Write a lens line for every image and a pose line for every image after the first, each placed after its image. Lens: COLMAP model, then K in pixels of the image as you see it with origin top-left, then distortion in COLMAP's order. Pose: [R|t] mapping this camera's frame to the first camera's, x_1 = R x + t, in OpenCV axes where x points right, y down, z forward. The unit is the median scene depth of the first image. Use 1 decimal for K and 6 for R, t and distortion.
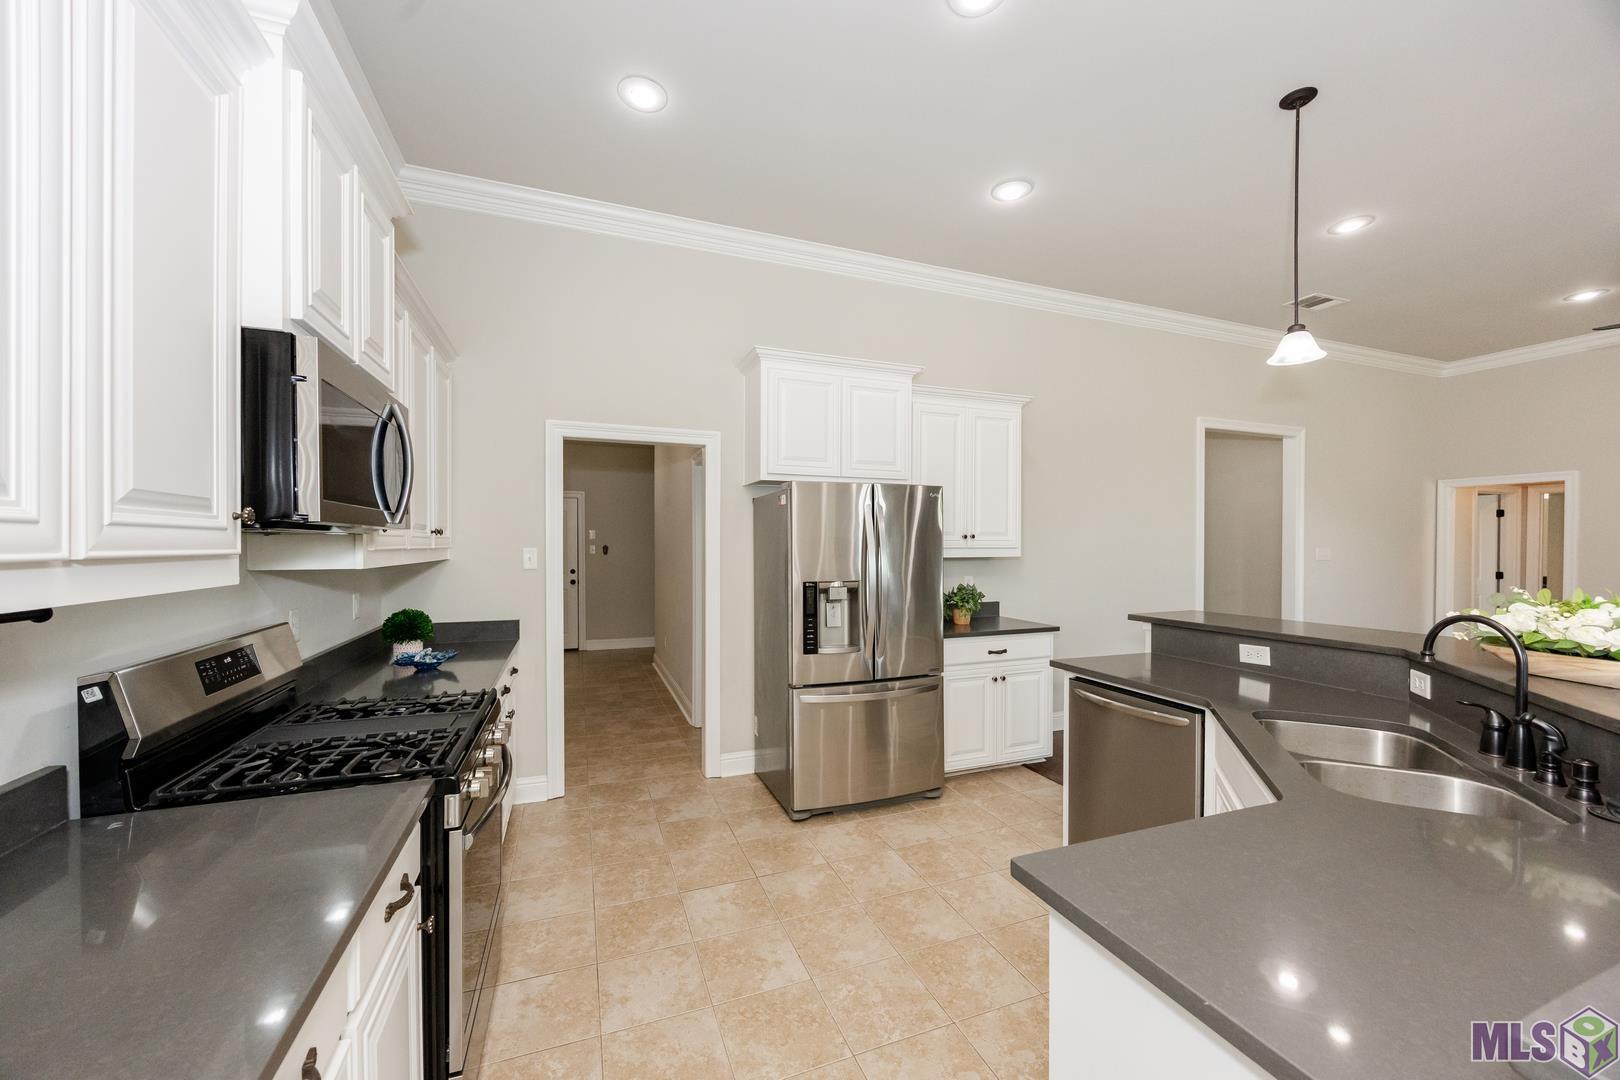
lens RADIAL K [[608.9, 0, 812.9], [0, 608.9, 546.4], [0, 0, 1]] dist [-0.007512, -0.000132]
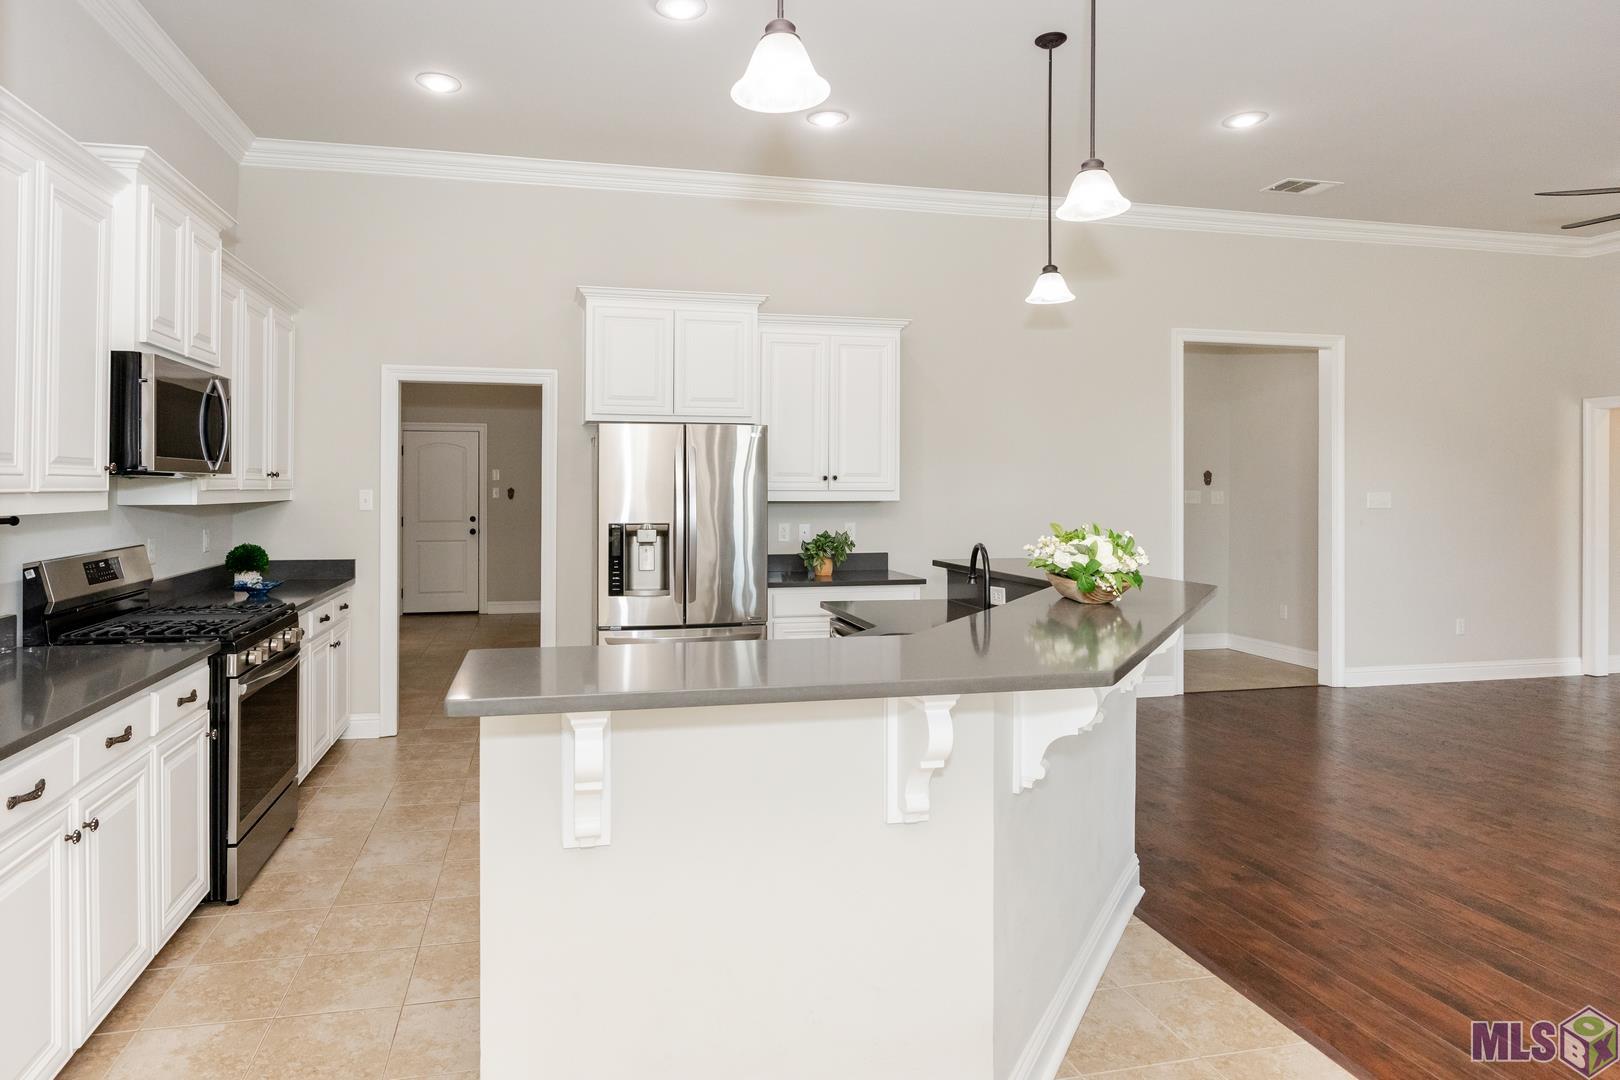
lens RADIAL K [[973.9, 0, 806.8], [0, 973.9, 469.9], [0, 0, 1]] dist [-0.024059, -0.000256]
pose [[0.988633, -0.001930, -0.150335, 0.643767], [-0.001349, 0.999763, -0.021709, 0.004721], [0.150342, 0.021665, 0.988397, -0.631775]]
